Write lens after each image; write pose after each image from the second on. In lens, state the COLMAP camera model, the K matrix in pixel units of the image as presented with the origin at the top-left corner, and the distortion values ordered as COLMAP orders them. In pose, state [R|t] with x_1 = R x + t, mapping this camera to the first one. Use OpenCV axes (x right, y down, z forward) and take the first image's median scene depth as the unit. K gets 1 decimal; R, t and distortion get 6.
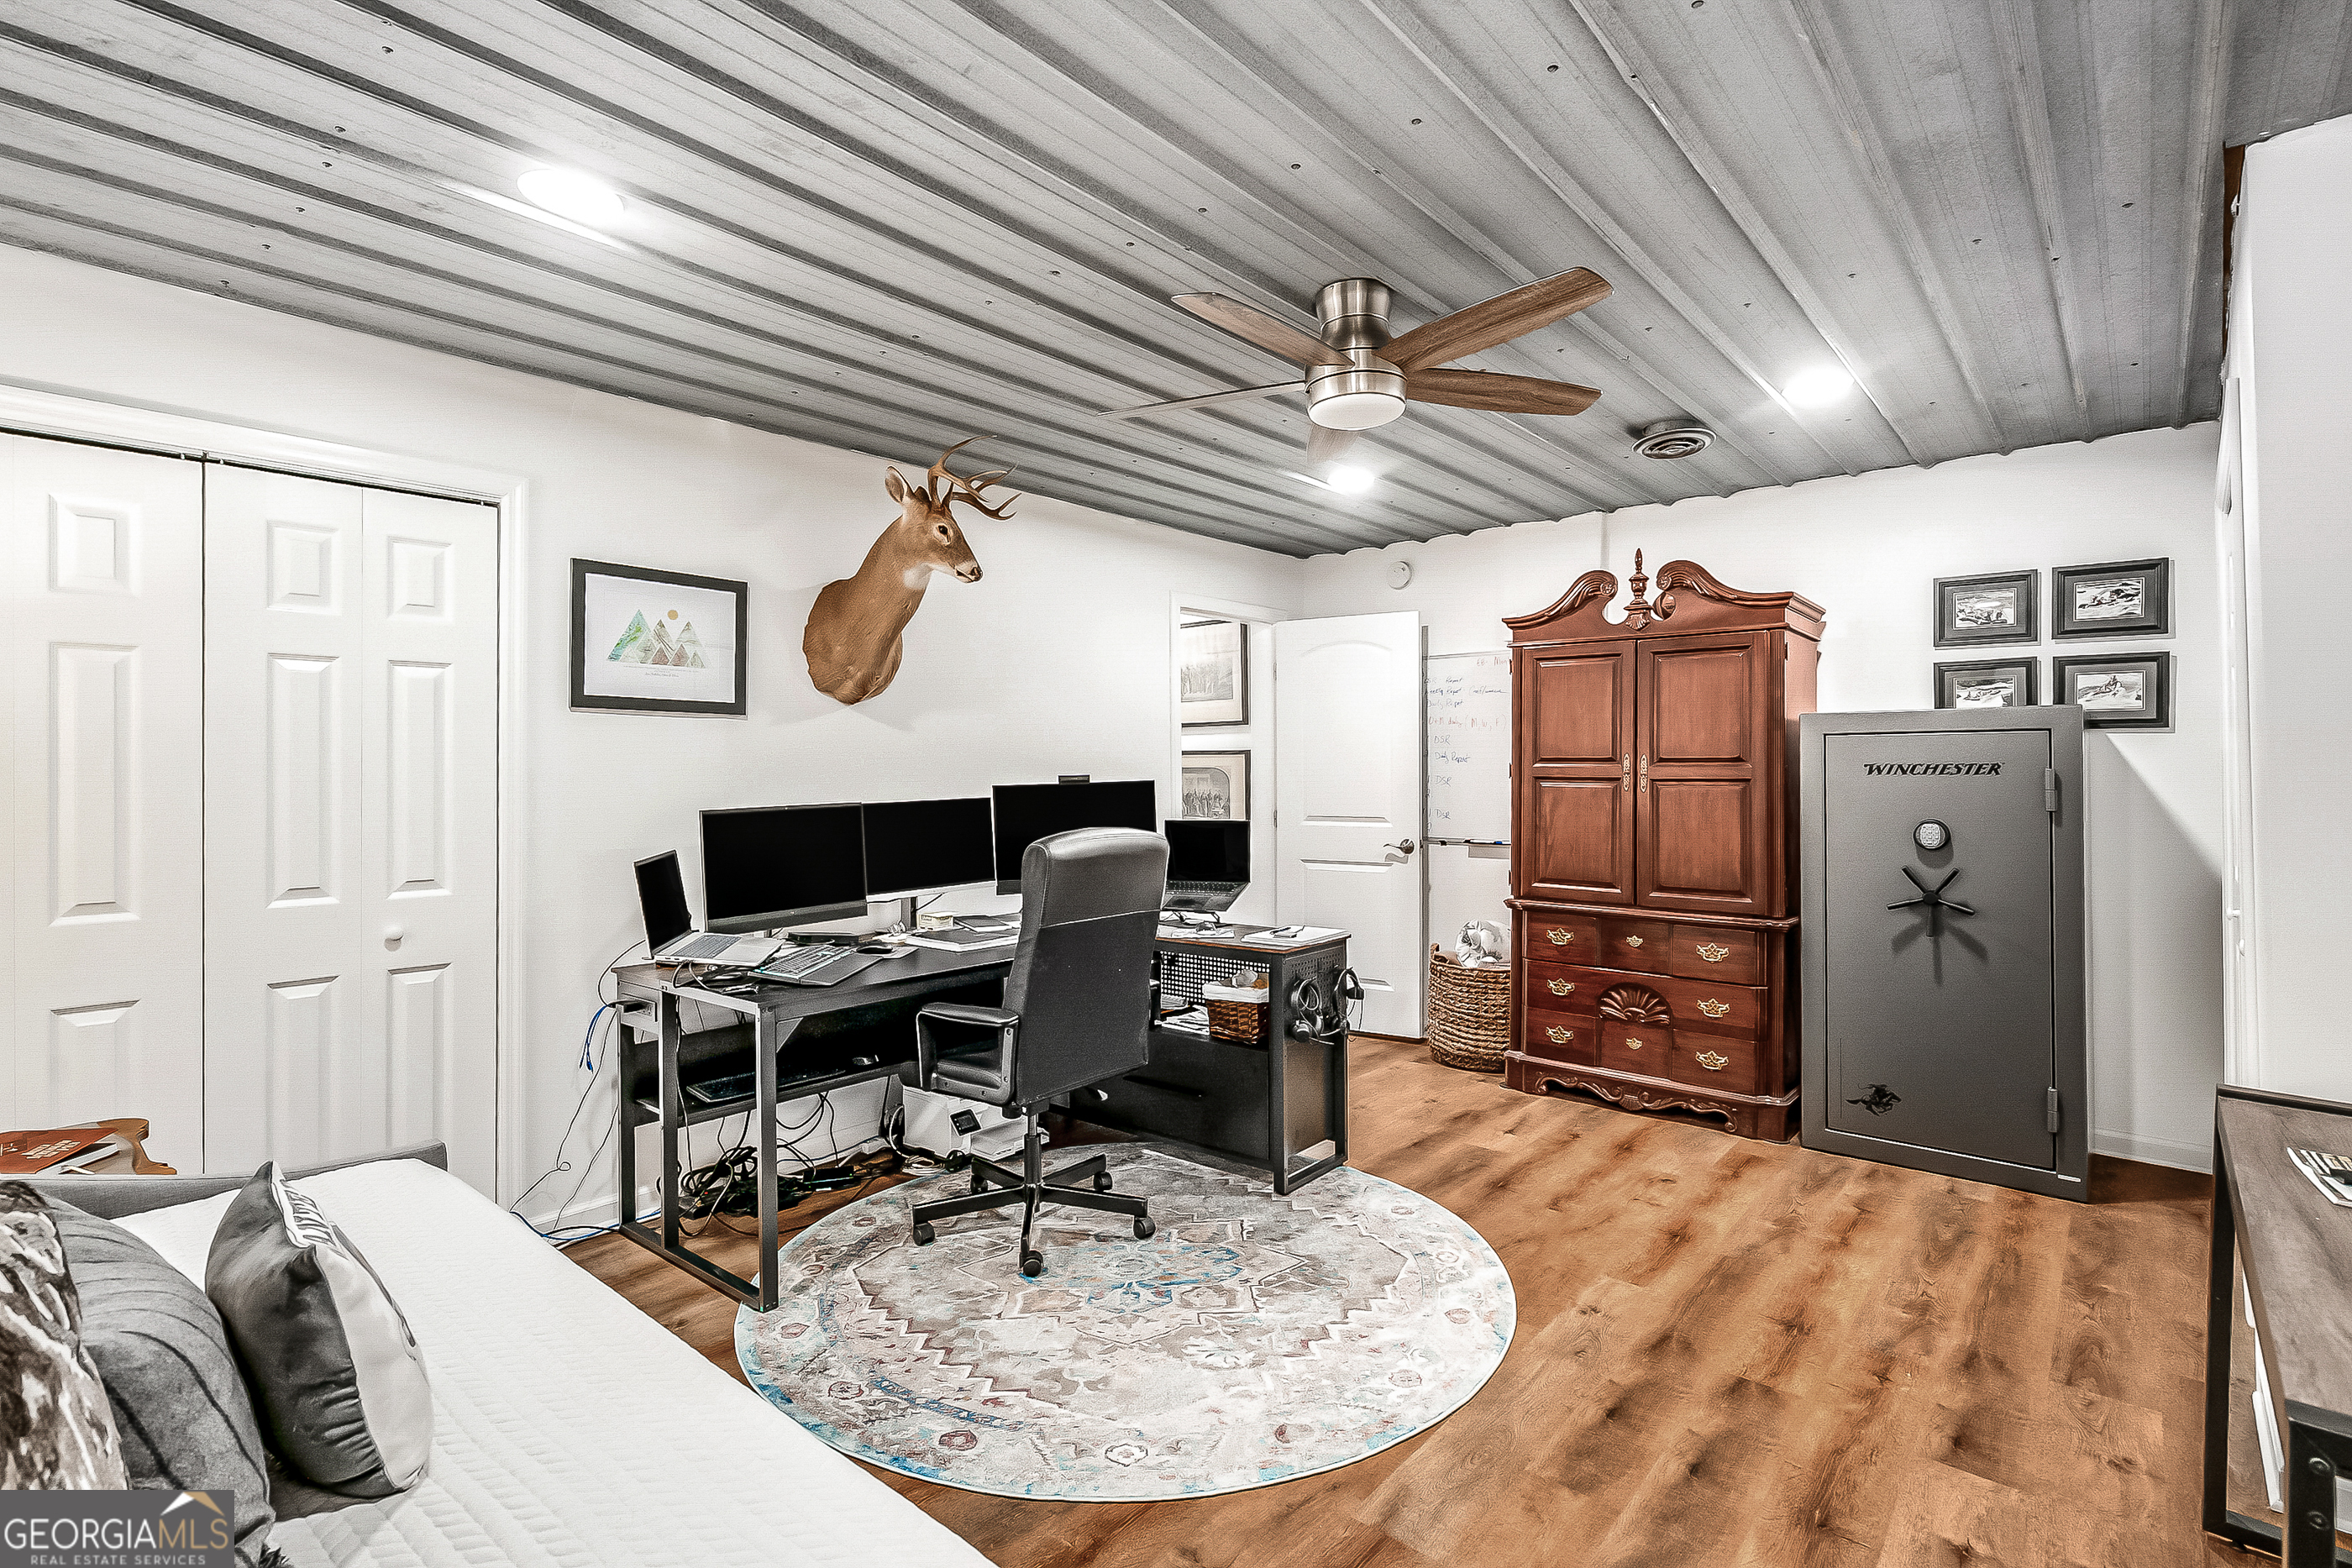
lens RADIAL K [[1086.1, 0, 1172.7], [0, 1086.1, 742.7], [0, 0, 1]] dist [-0.004495, -0.000112]
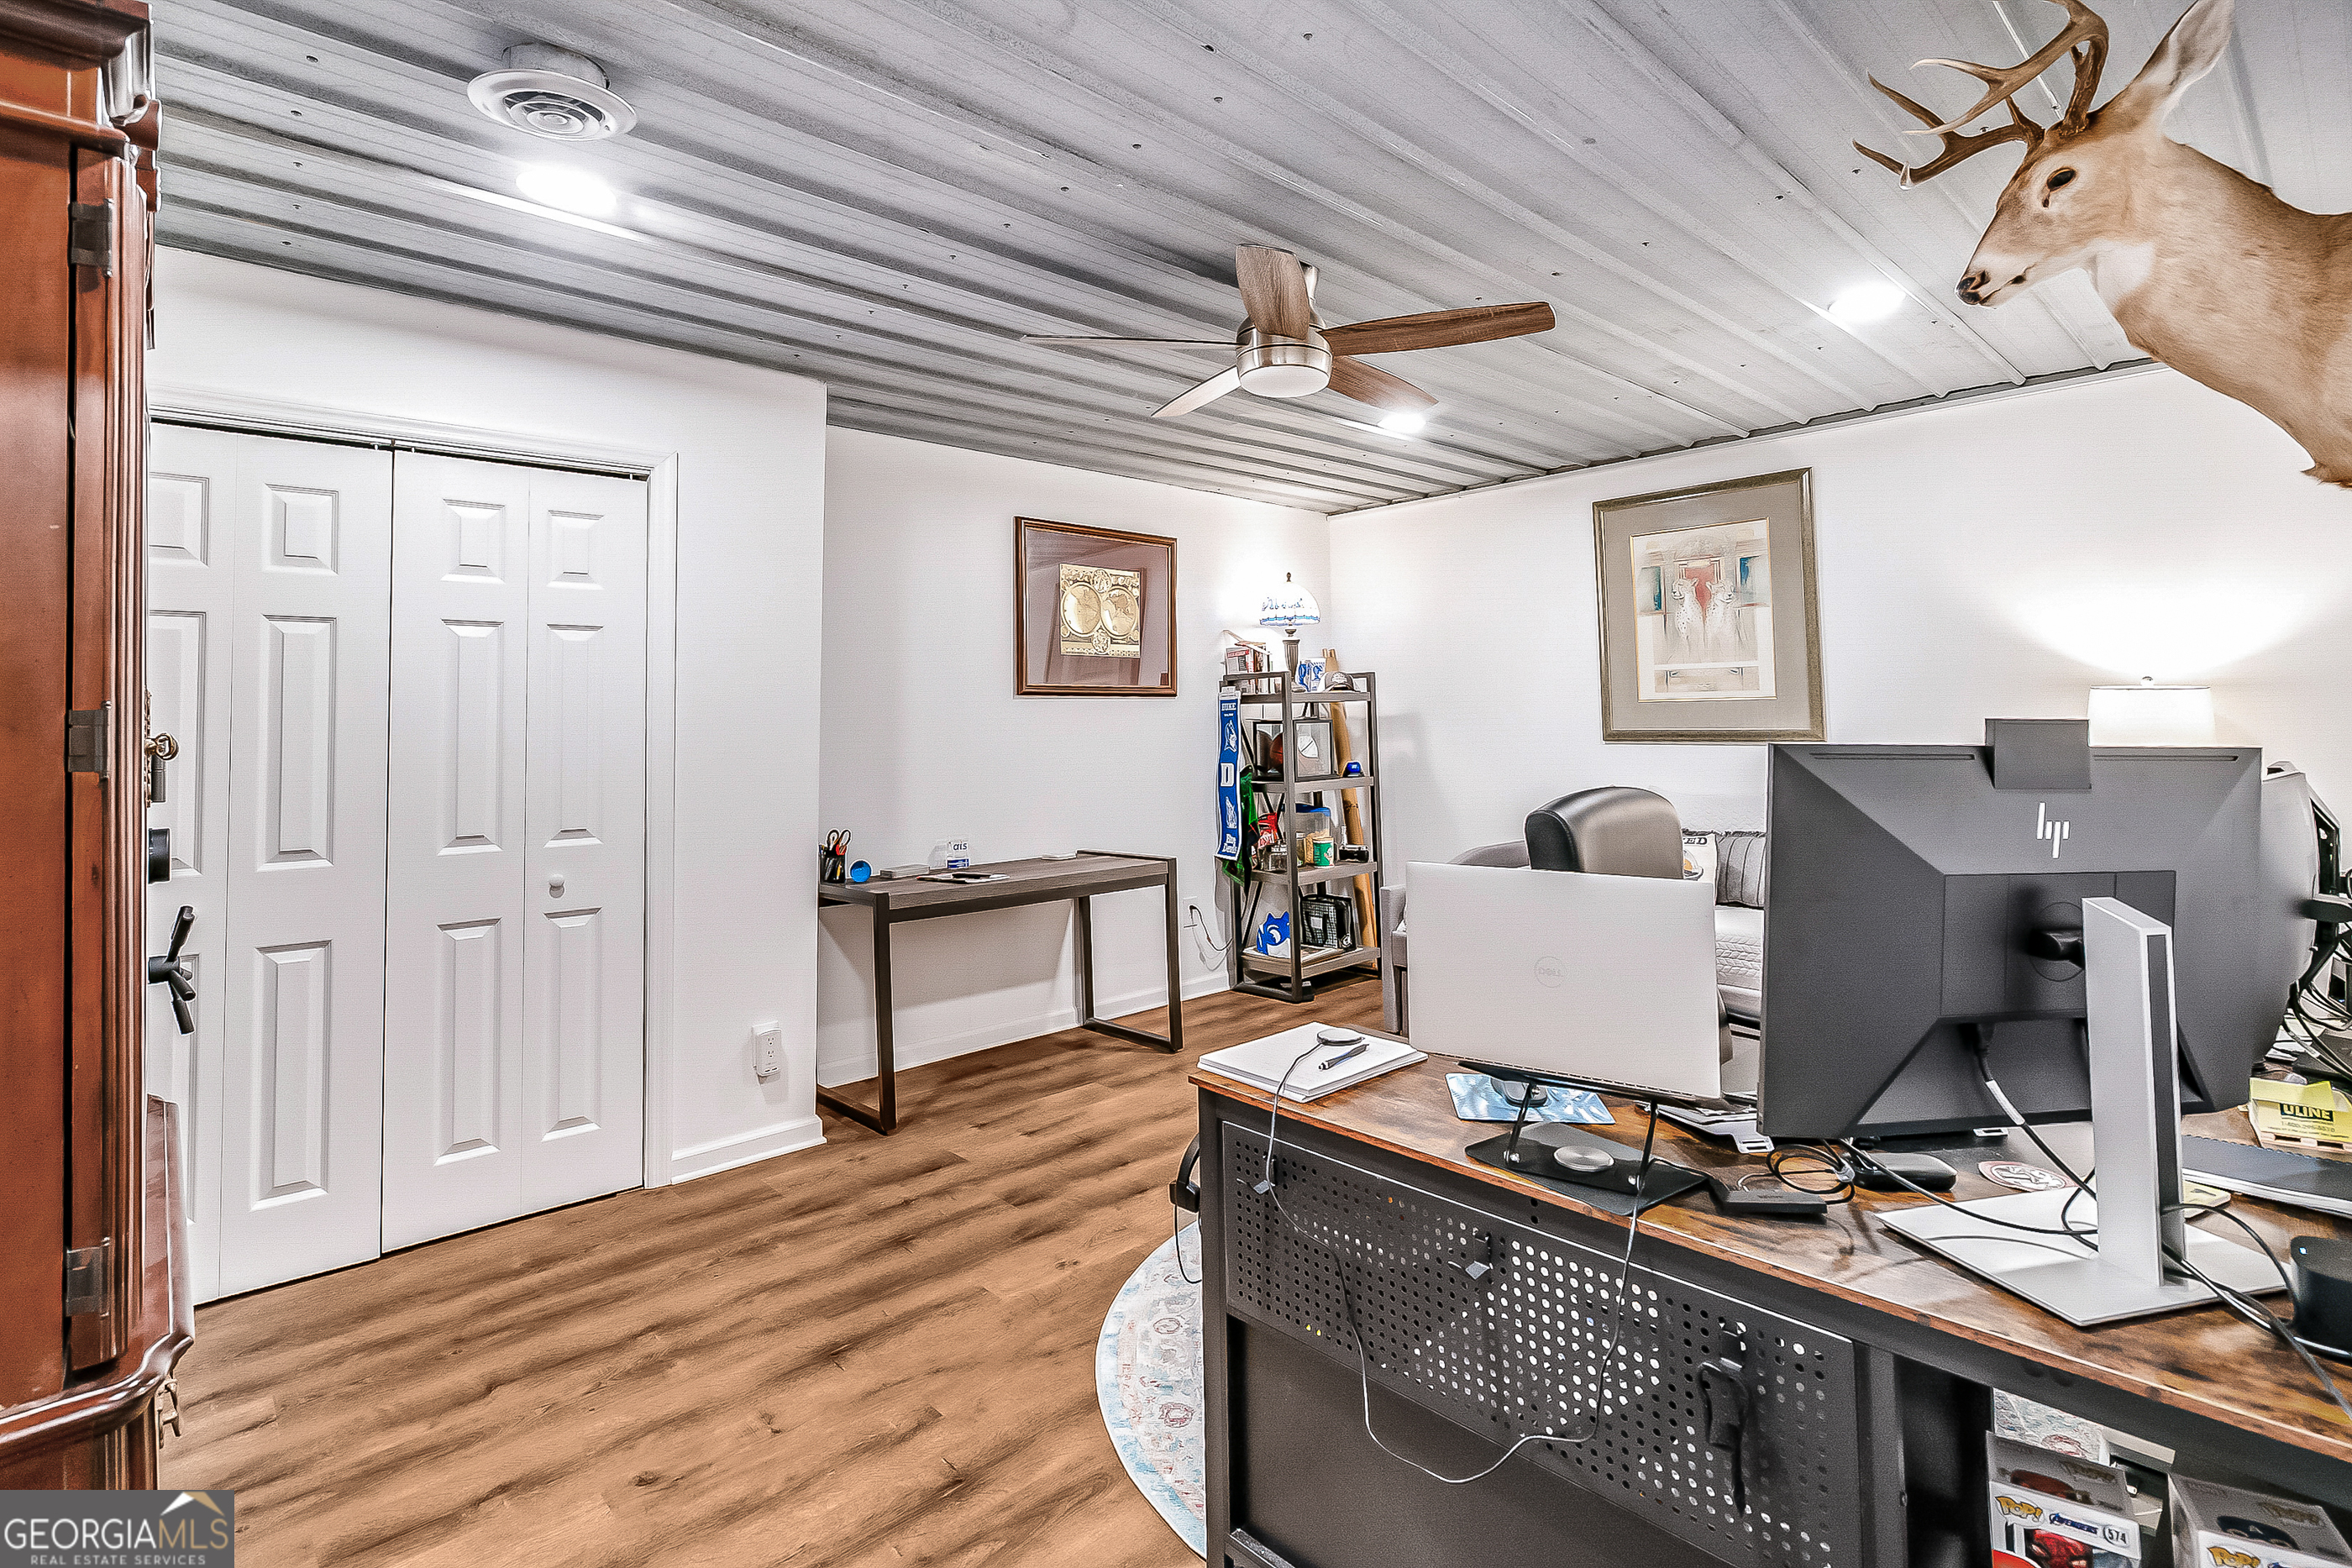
lens RADIAL K [[1086.1, 0, 1172.7], [0, 1086.1, 742.7], [0, 0, 1]] dist [-0.004495, -0.000112]
pose [[-0.991807, 0.017209, 0.126581, 0.136922], [0.016312, 0.999834, -0.008119, 0.046662], [-0.126699, -0.005988, -0.991923, 1.766472]]
